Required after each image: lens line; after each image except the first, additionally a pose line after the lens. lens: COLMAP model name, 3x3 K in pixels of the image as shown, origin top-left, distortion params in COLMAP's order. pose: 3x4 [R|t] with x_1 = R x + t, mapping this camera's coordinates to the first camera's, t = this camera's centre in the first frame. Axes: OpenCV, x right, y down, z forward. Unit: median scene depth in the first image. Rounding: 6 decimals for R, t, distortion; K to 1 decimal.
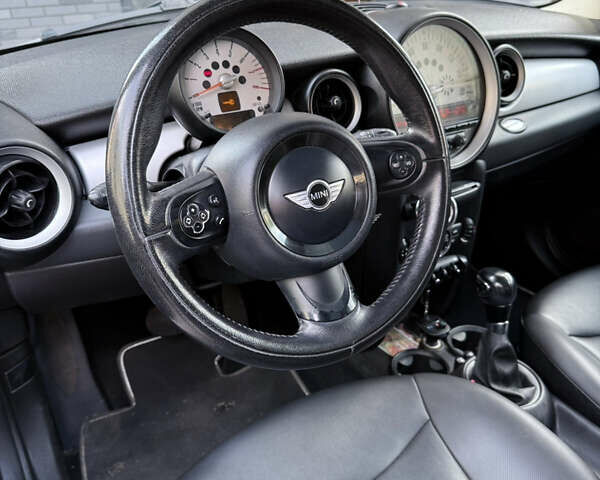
lens RADIAL K [[570.6, 0, 301.8], [0, 570.6, 234.0], [0, 0, 1]] dist [0.190999, -0.461421]
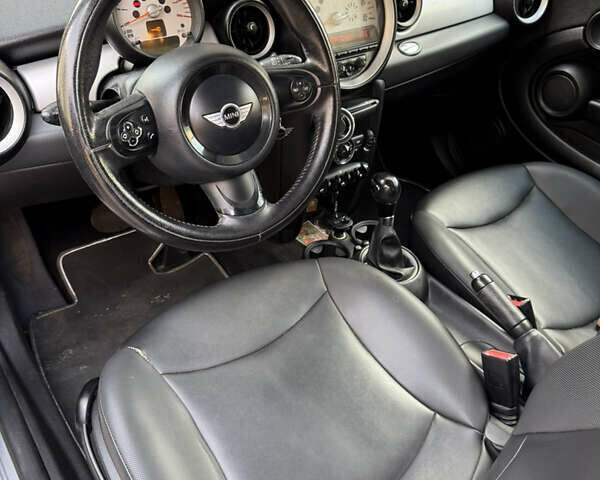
lens RADIAL K [[570.6, 0, 301.8], [0, 570.6, 234.0], [0, 0, 1]] dist [0.190999, -0.461421]
pose [[0.995405, -0.008982, 0.095332, 0.051281], [-0.007192, 0.985766, 0.167967, -0.021274], [-0.095484, -0.167881, 0.981172, -0.251667]]
